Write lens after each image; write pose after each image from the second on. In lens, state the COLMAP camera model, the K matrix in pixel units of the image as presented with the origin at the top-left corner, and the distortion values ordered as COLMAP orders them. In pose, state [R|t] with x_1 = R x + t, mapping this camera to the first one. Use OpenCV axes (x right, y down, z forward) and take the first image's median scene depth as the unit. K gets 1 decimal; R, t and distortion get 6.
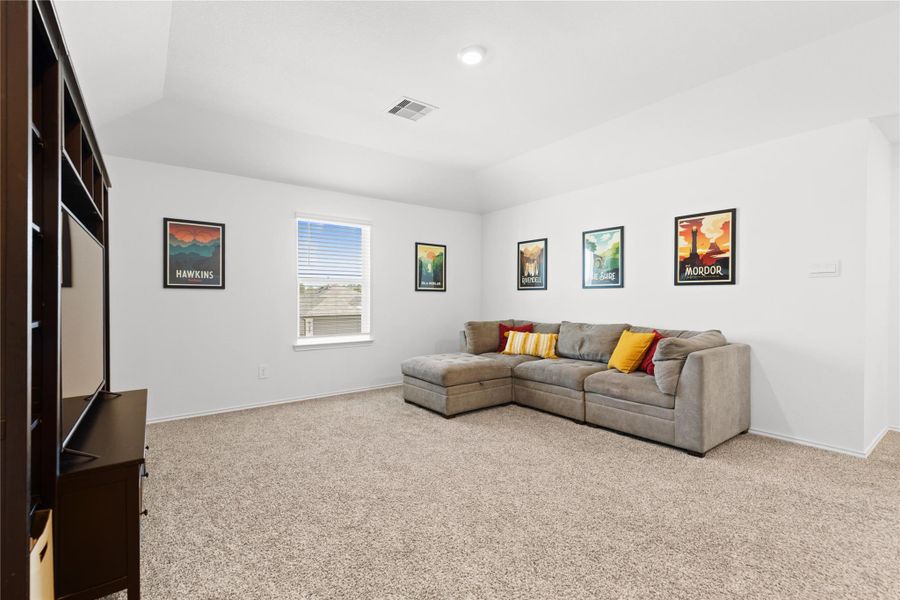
lens RADIAL K [[409.4, 0, 449.1], [0, 409.4, 299.5], [0, 0, 1]] dist [0.001150, -0.001052]
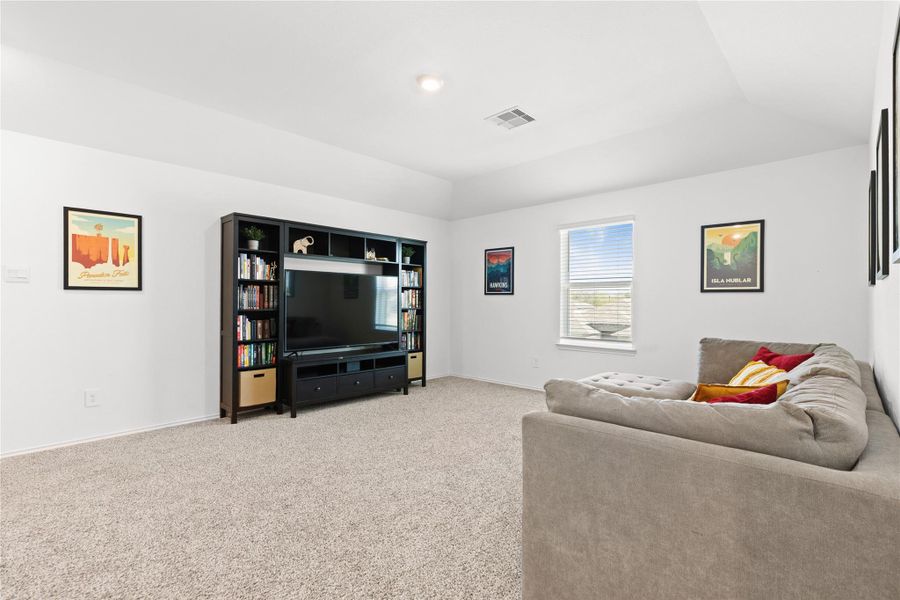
lens RADIAL K [[409.4, 0, 447.6], [0, 409.4, 302.0], [0, 0, 1]] dist [0.001150, -0.001052]
pose [[0.158816, 0.004101, -0.987300, 0.682950], [-0.003222, 0.999988, 0.003636, -0.005685], [0.987303, 0.002603, 0.158827, 0.519274]]
